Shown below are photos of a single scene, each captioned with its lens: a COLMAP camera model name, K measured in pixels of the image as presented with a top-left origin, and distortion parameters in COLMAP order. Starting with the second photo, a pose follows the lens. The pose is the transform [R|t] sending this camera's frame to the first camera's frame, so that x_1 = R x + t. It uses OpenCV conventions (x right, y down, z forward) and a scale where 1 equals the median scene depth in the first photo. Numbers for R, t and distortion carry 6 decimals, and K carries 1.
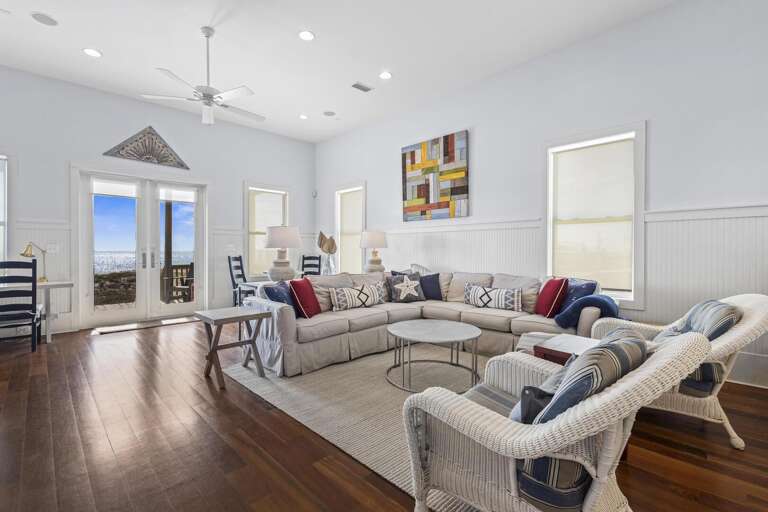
lens RADIAL K [[352.6, 0, 379.0], [0, 352.6, 253.7], [0, 0, 1]] dist [0.005239, 0.000596]
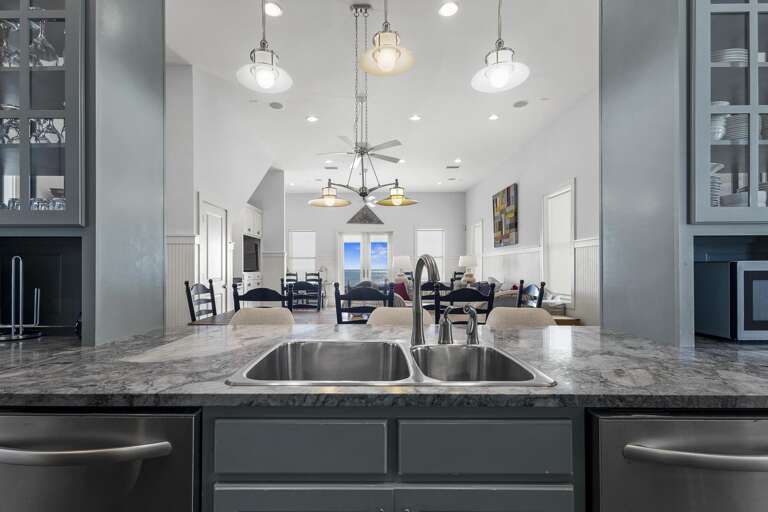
lens RADIAL K [[352.6, 0, 371.4], [0, 352.6, 268.0], [0, 0, 1]] dist [0.005239, 0.000596]
pose [[0.722241, -0.004891, -0.691624, 0.742028], [0.001690, 0.999984, -0.005308, -0.002328], [0.691639, 0.002665, 0.722238, -0.392648]]
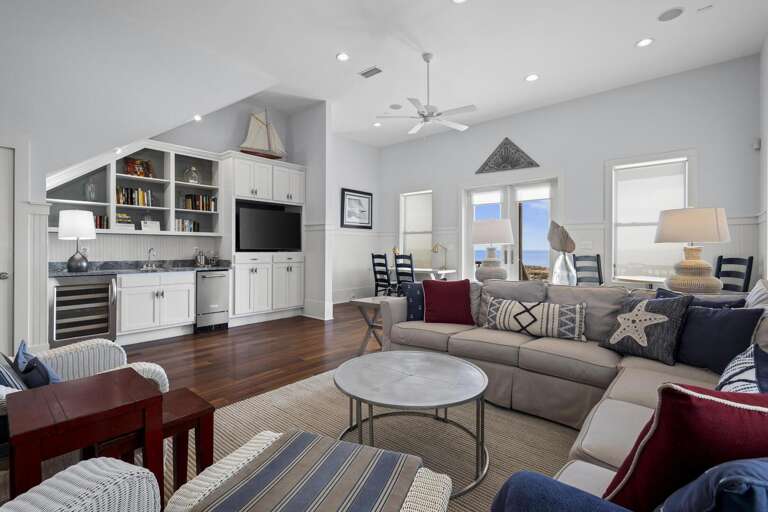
lens RADIAL K [[352.6, 0, 381.1], [0, 352.6, 253.9], [0, 0, 1]] dist [0.005239, 0.000596]
pose [[0.094518, 0.014709, -0.995414, 0.450186], [-0.004469, 0.999887, 0.014351, -0.005286], [0.995513, 0.003092, 0.094573, 0.513355]]
